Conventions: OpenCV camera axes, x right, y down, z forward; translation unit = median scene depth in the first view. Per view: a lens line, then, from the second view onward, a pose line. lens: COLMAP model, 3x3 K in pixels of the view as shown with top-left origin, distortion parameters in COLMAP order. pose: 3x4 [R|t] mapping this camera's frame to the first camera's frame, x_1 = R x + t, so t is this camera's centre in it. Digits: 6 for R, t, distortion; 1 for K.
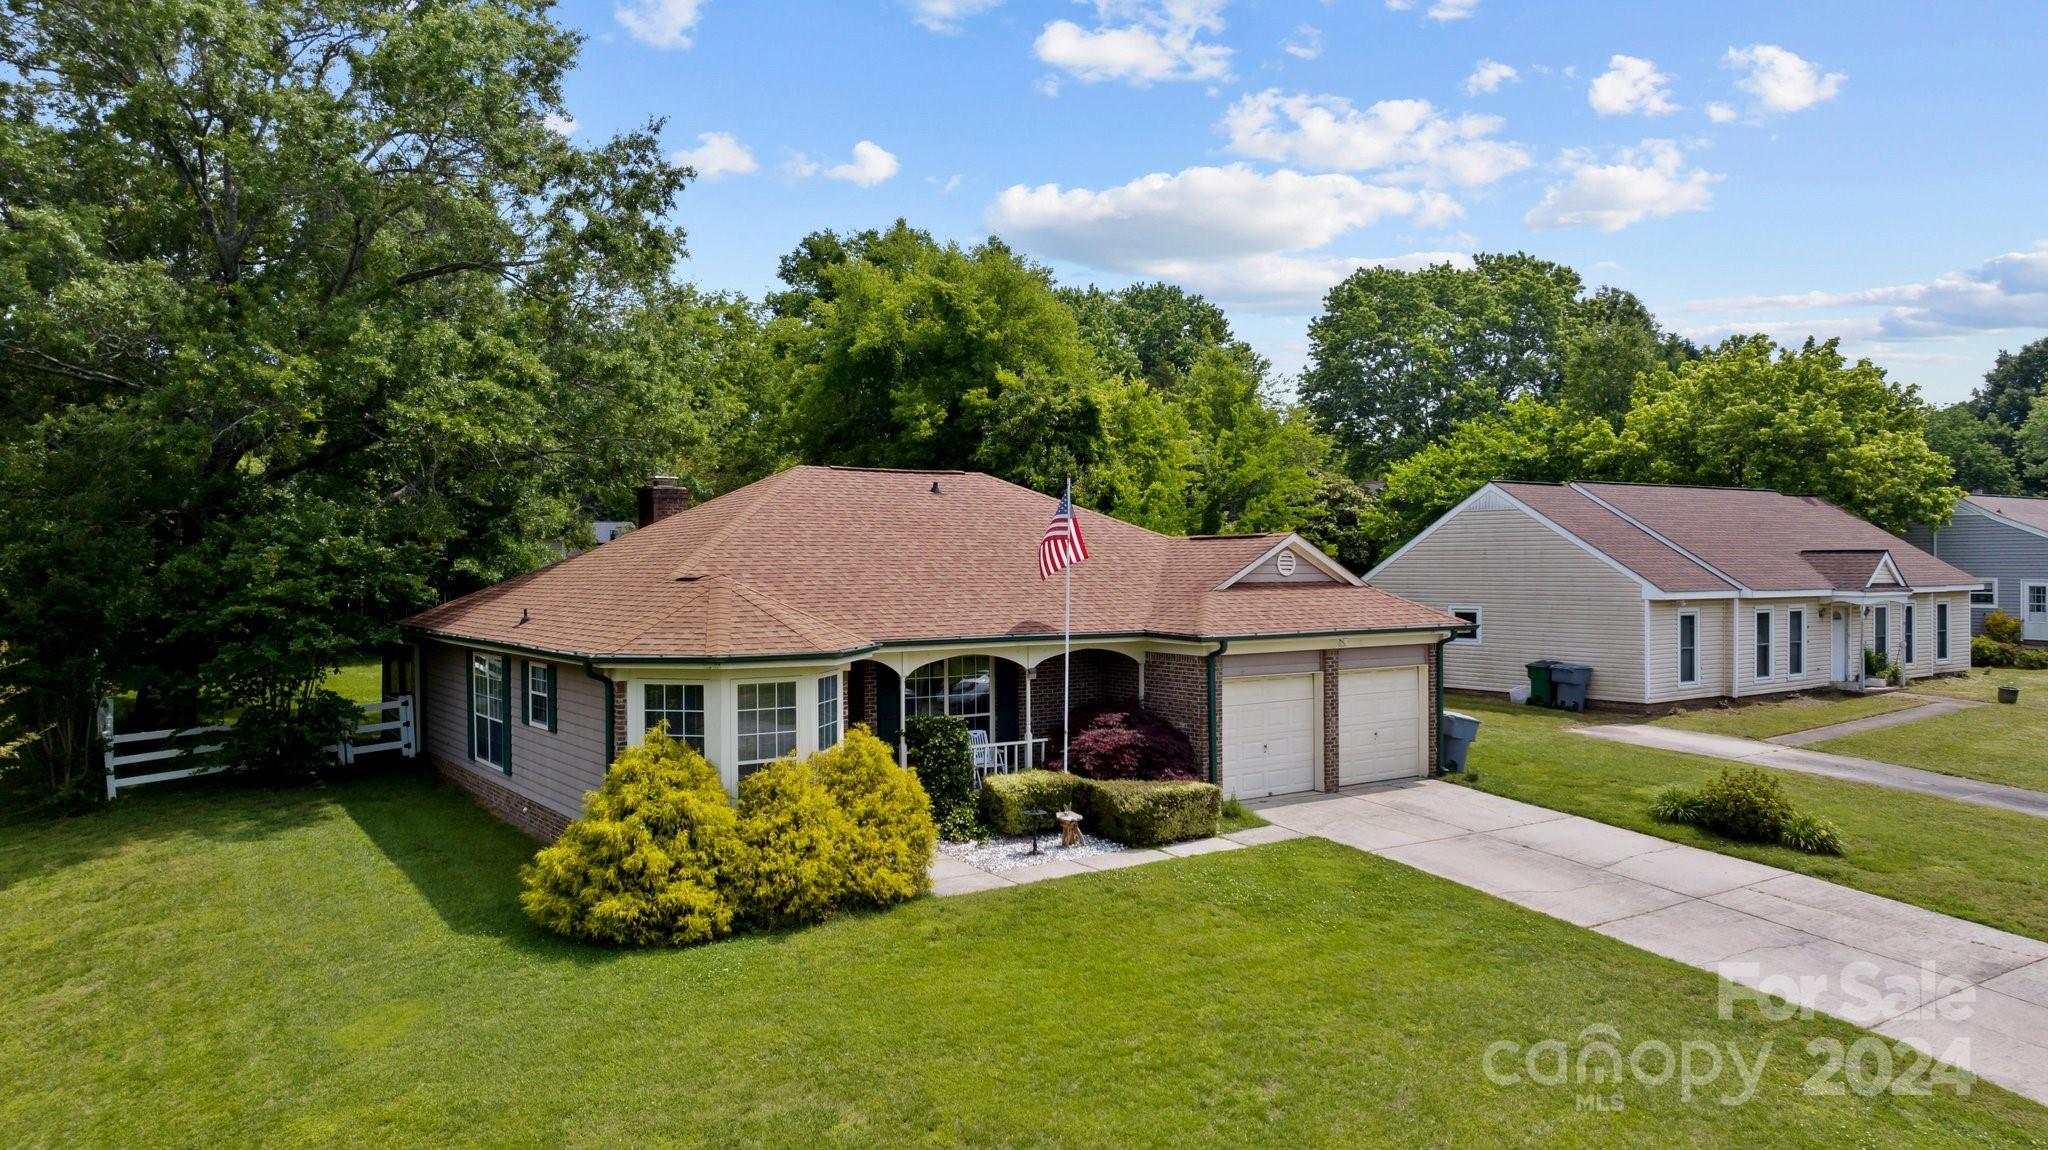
lens RADIAL K [[1431.1, 0, 1024.0], [0, 1431.1, 575.0], [0, 0, 1]] dist [-0.022660, -0.000010]
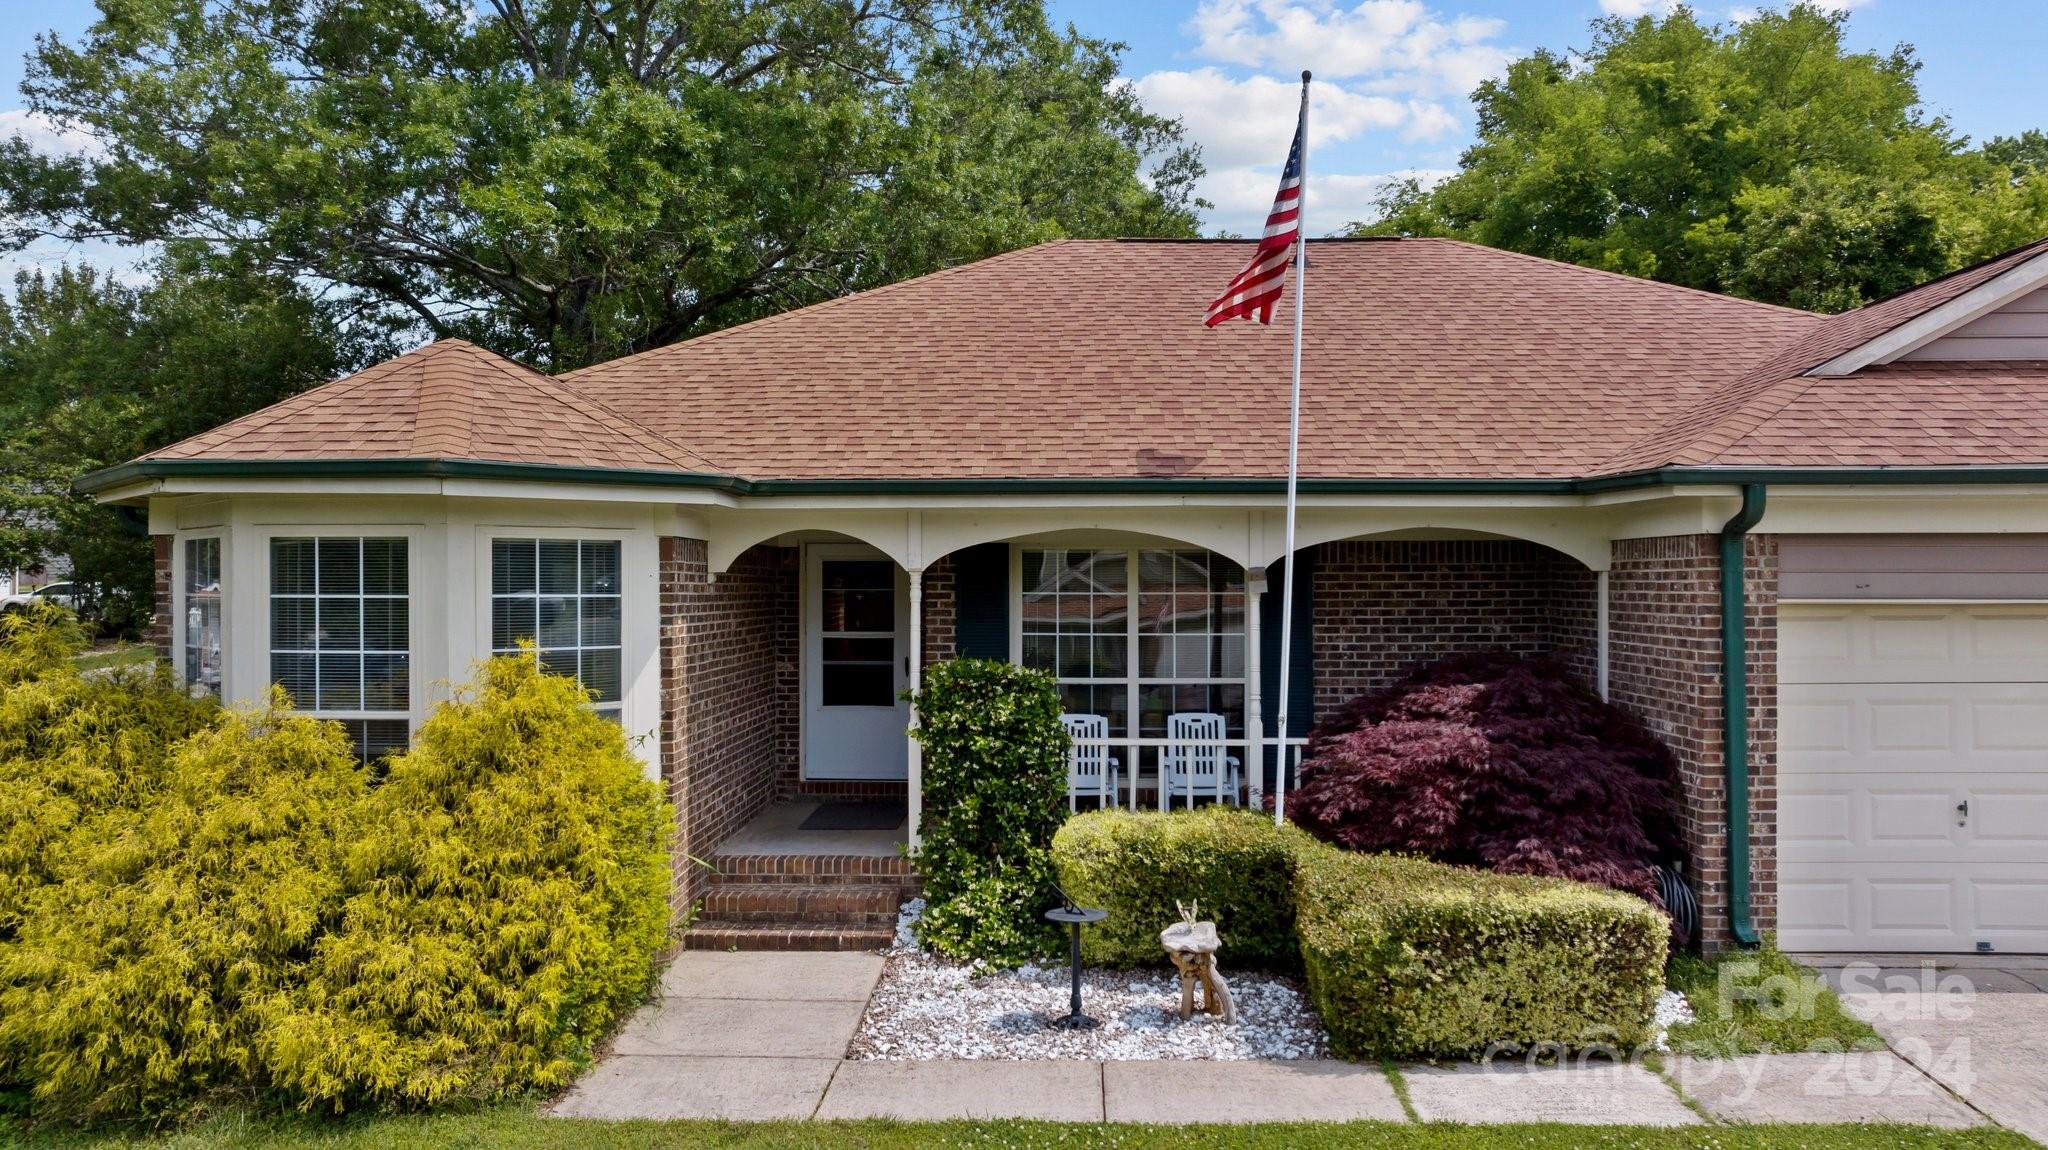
lens RADIAL K [[1464.5, 0, 1024.0], [0, 1464.5, 575.0], [0, 0, 1]] dist [-0.023995, 0.000638]
pose [[0.805042, -0.000418, -0.593218, 0.203534], [-0.007280, 0.999917, -0.010584, 0.071763], [0.593173, 0.012840, 0.804972, 0.607187]]
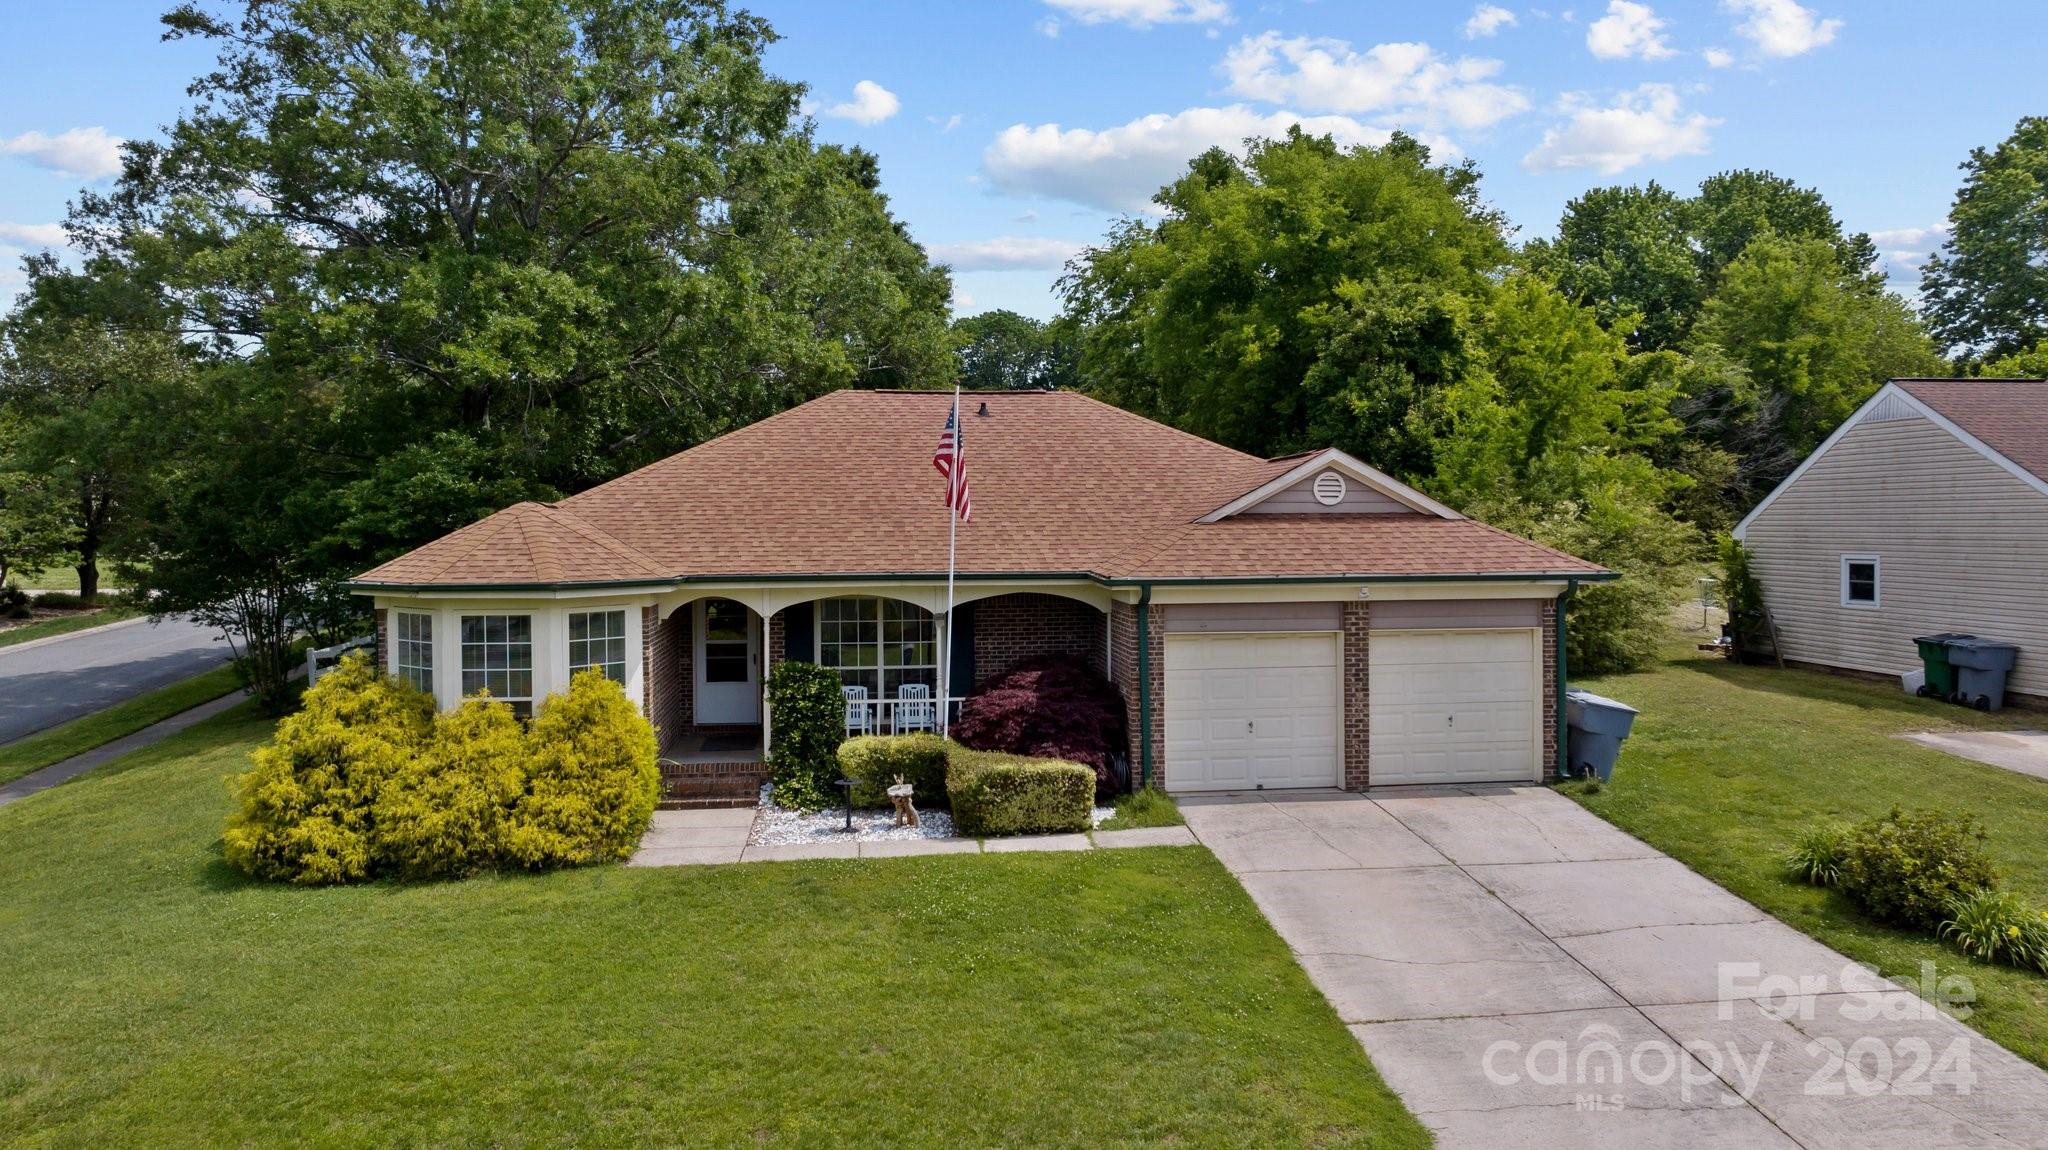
lens RADIAL K [[1447.9, 0, 1021.9], [0, 1447.9, 527.2], [0, 0, 1]] dist [-0.012473, 0.000400]
pose [[0.882473, -0.000159, -0.470363, 0.447288], [-0.000963, 0.999997, -0.002145, 0.015839], [0.470362, 0.002346, 0.882470, 0.264265]]
